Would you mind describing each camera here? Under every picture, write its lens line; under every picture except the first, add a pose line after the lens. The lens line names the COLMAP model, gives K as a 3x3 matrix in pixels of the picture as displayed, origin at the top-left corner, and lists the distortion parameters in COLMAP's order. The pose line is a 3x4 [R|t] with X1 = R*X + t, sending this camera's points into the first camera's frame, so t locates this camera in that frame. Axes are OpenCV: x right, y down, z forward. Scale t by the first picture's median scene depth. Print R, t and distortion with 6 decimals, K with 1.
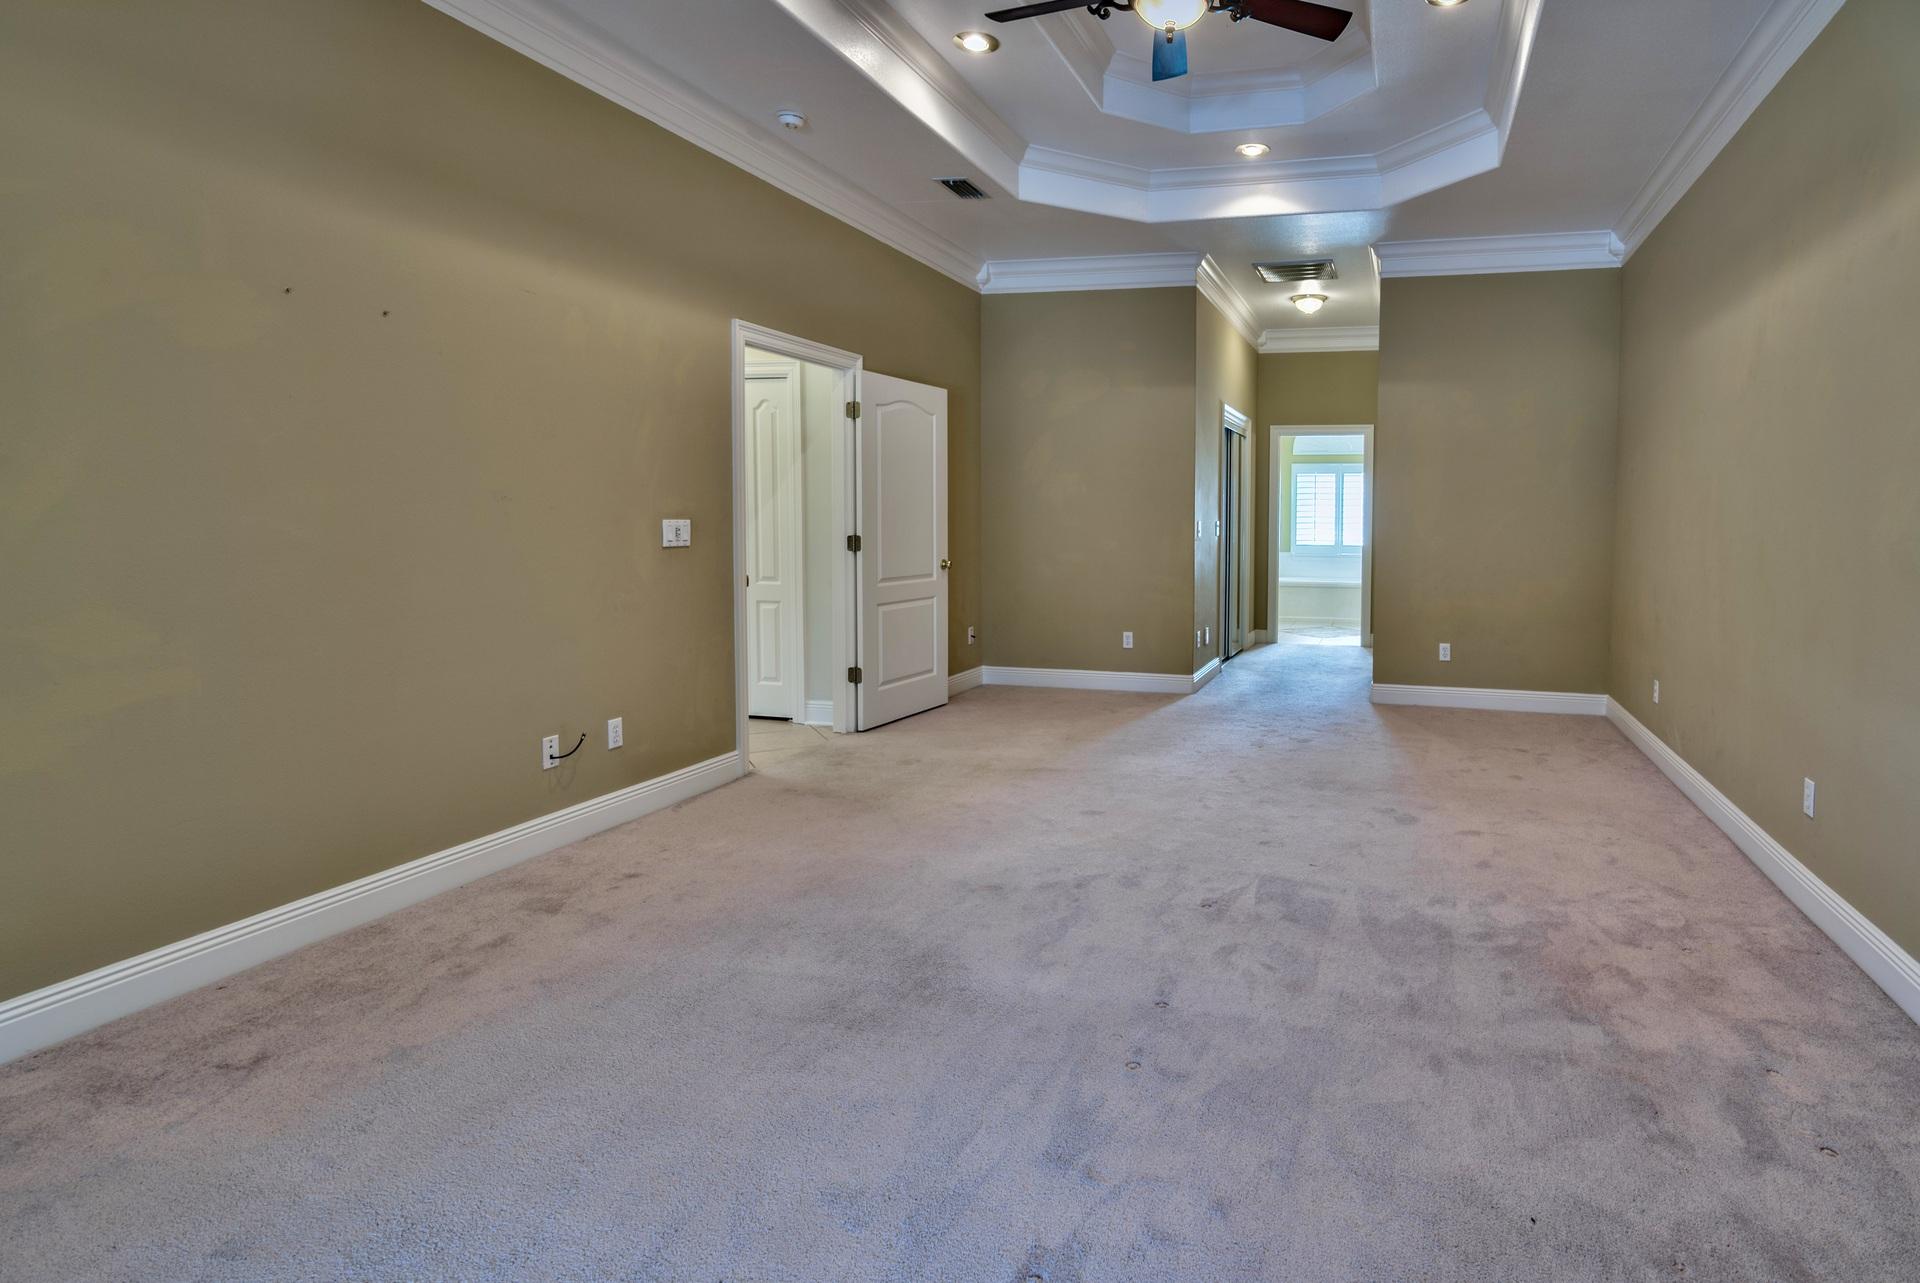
lens RADIAL K [[1062.6, 0, 962.9], [0, 1062.6, 636.4], [0, 0, 1]] dist [0.001175, -0.003192]
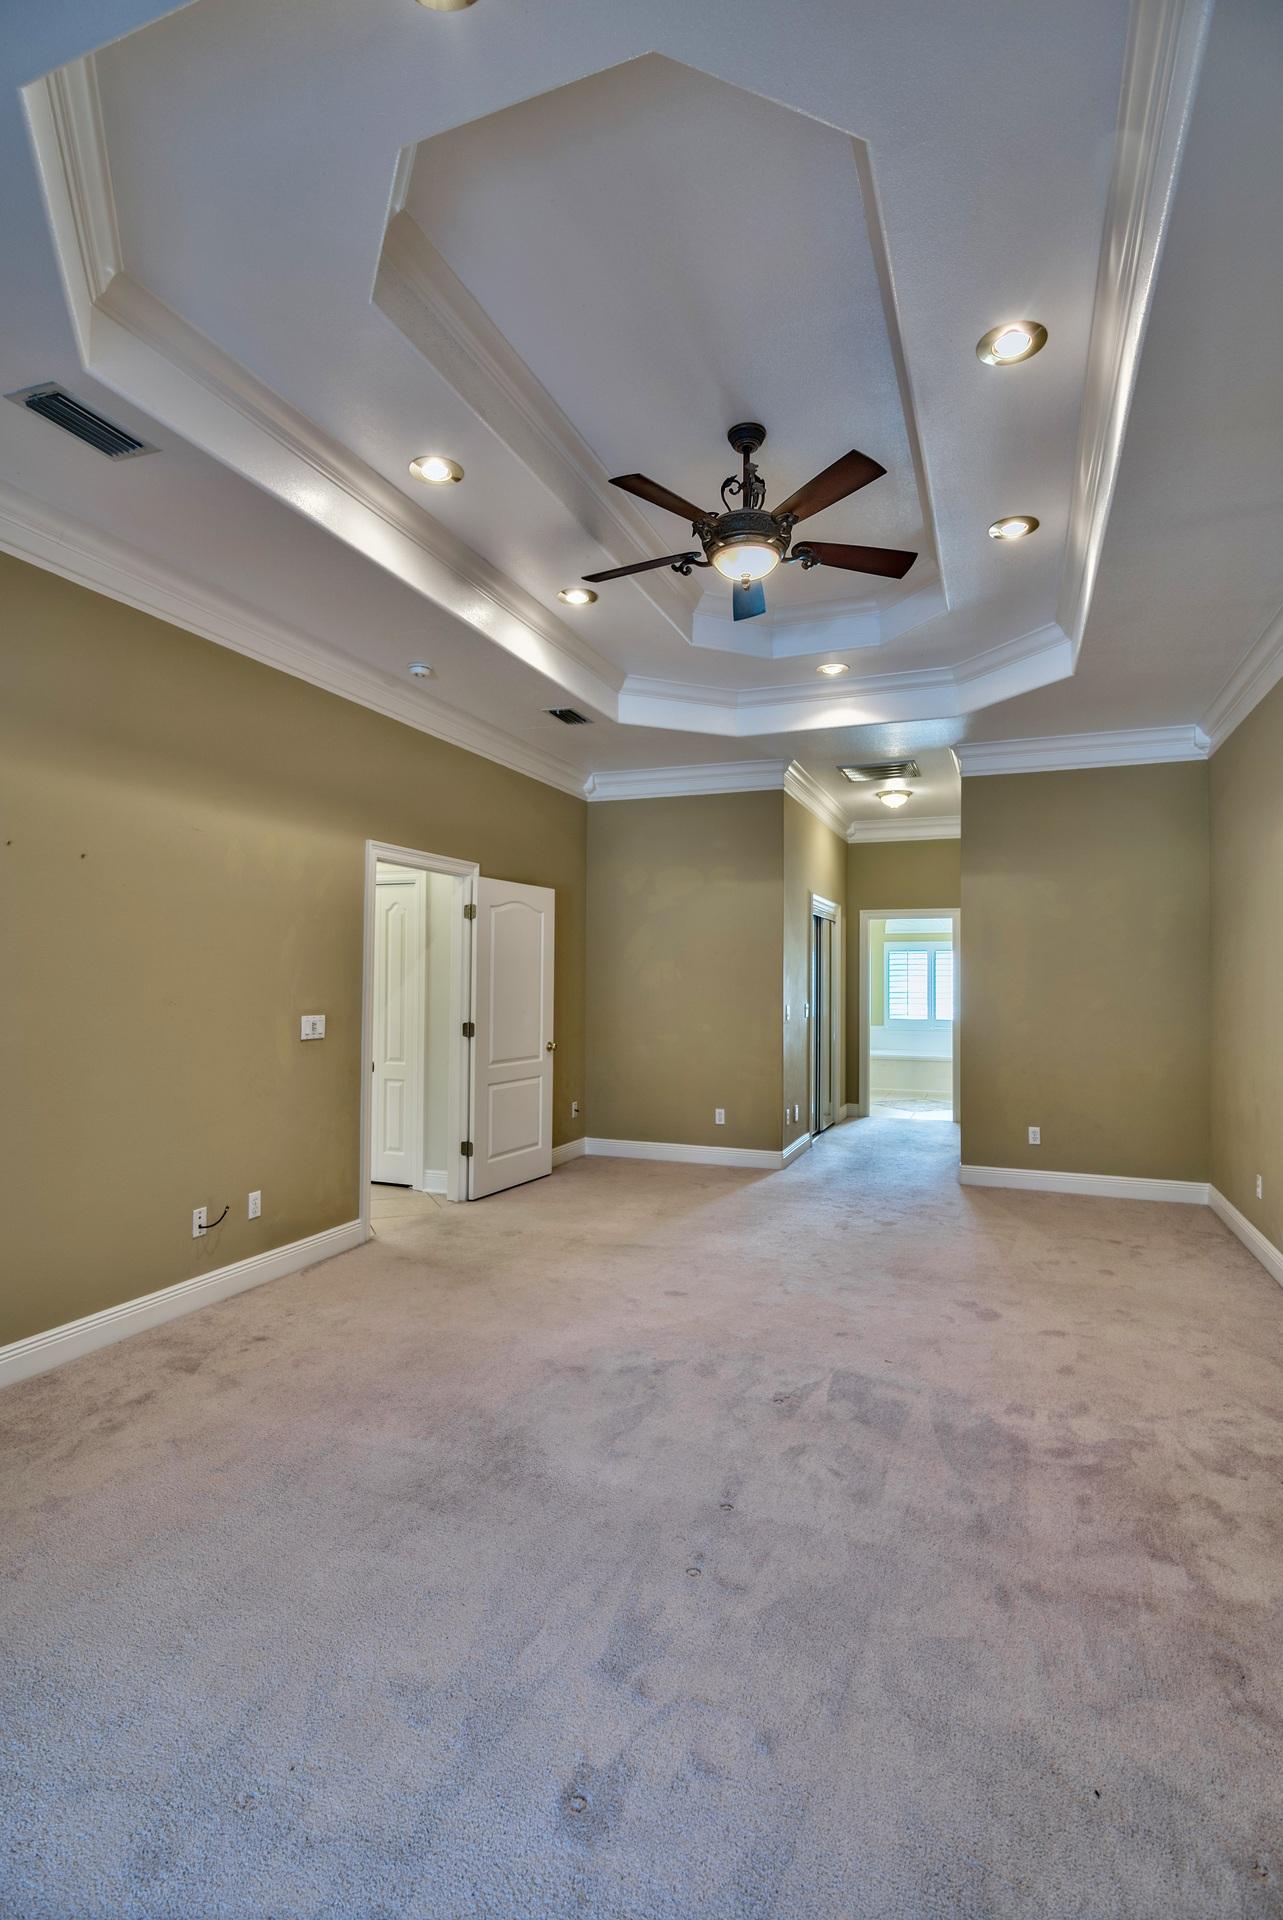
lens RADIAL K [[959.4, 0, 534.1], [0, 959.4, 879.5], [0, 0, 1]] dist [-0.000210, -0.000509]
pose [[0.988669, -0.003106, -0.150081, 0.127413], [-0.009026, 0.996746, -0.080093, -0.174393], [0.149841, 0.080541, 0.985424, -0.014788]]
